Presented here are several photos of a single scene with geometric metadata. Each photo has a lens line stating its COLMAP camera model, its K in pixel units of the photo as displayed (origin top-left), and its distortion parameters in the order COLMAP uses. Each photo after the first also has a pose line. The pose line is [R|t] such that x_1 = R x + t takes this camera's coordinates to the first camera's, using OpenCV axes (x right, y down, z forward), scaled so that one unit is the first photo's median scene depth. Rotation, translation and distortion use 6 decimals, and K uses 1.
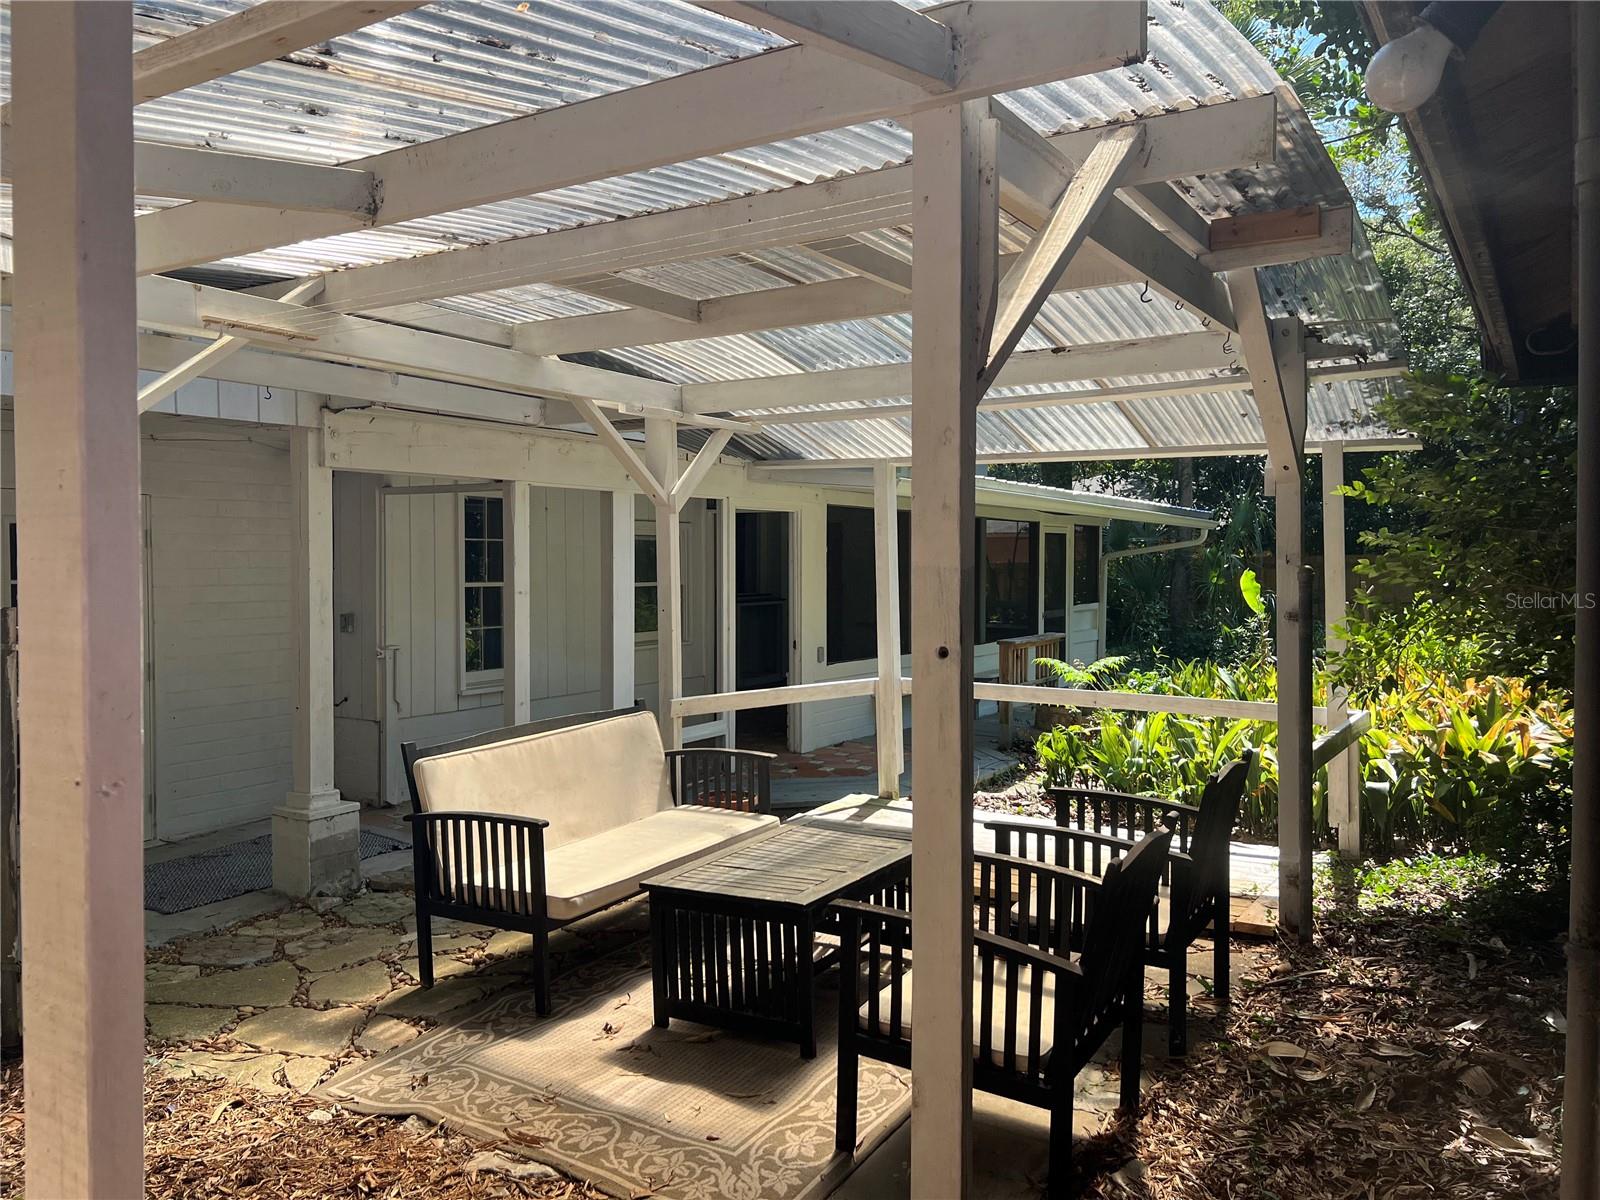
lens RADIAL K [[1238.2, 0, 804.4], [0, 1238.2, 573.6], [0, 0, 1]] dist [-0.002652, -0.002326]
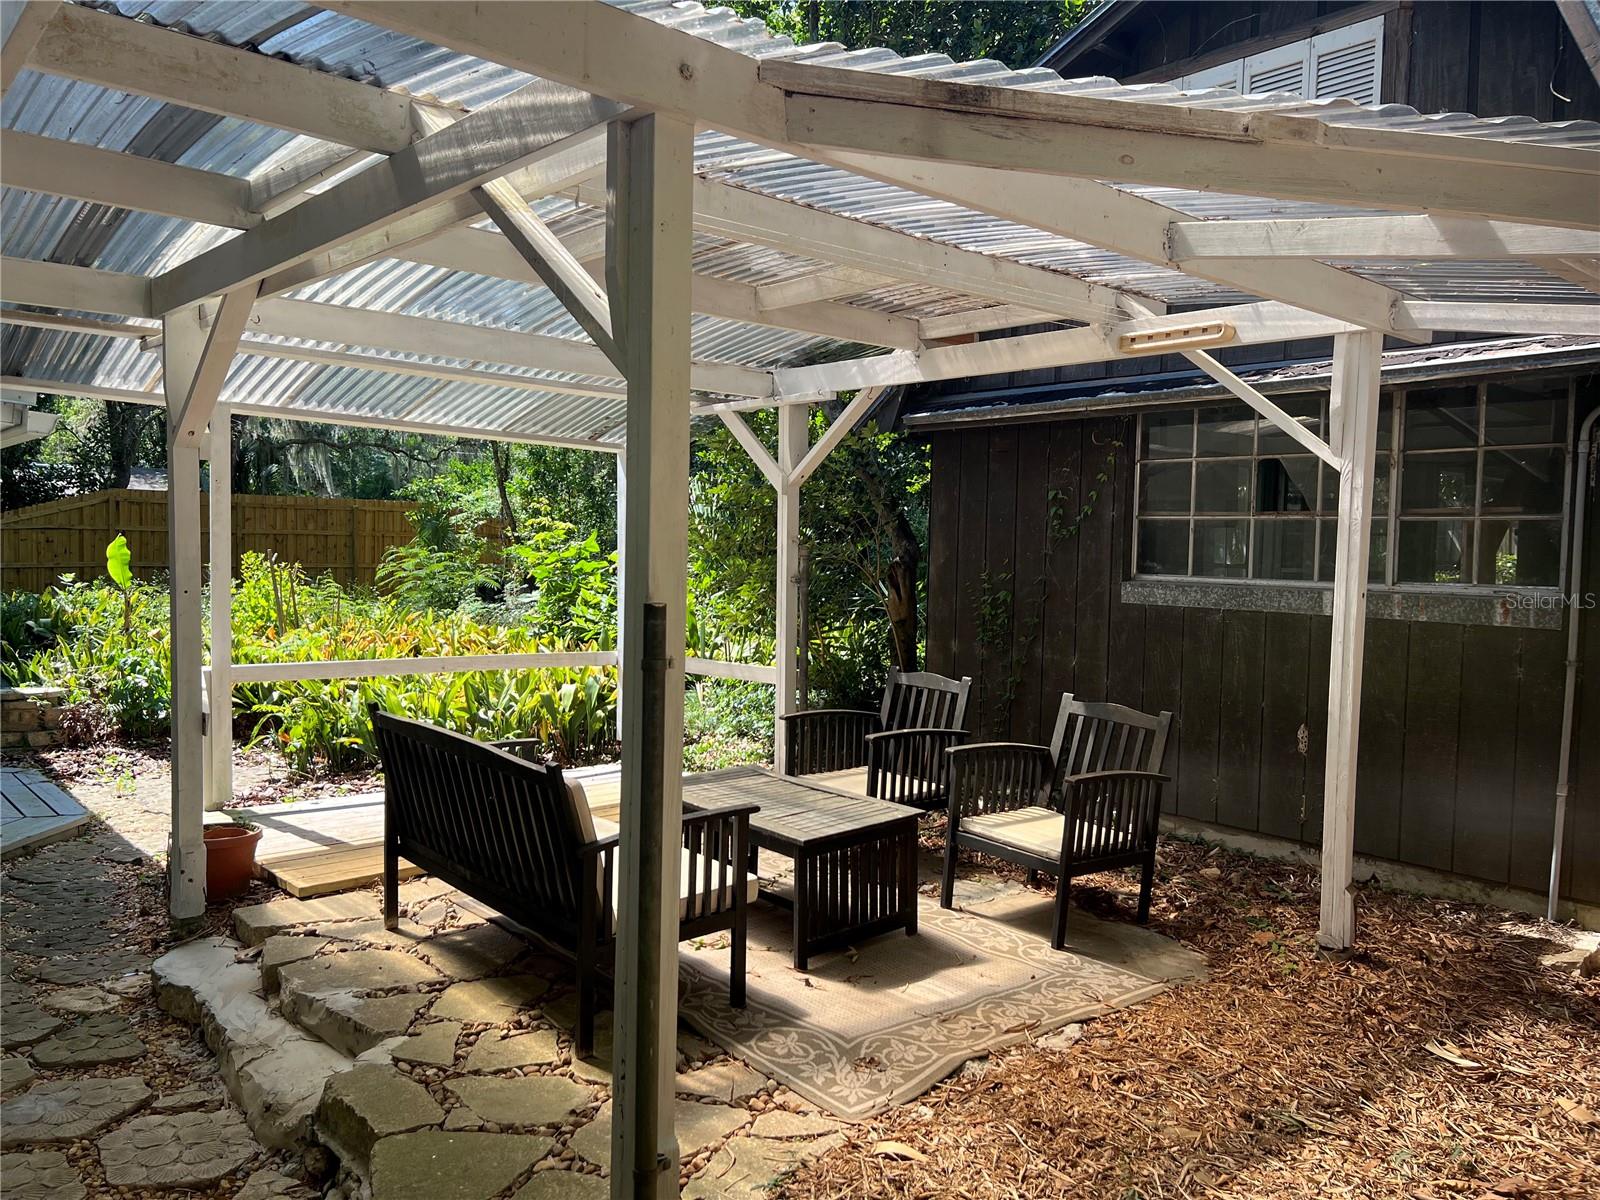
lens RADIAL K [[1197.8, 0, 800.0], [0, 1197.8, 600.0], [0, 0, 1]] dist [0.000801, -0.002102]
pose [[0.298556, -0.039884, 0.953558, -1.232861], [-0.012925, 0.998866, 0.045826, -0.009571], [-0.954305, -0.026006, 0.297702, 0.771890]]
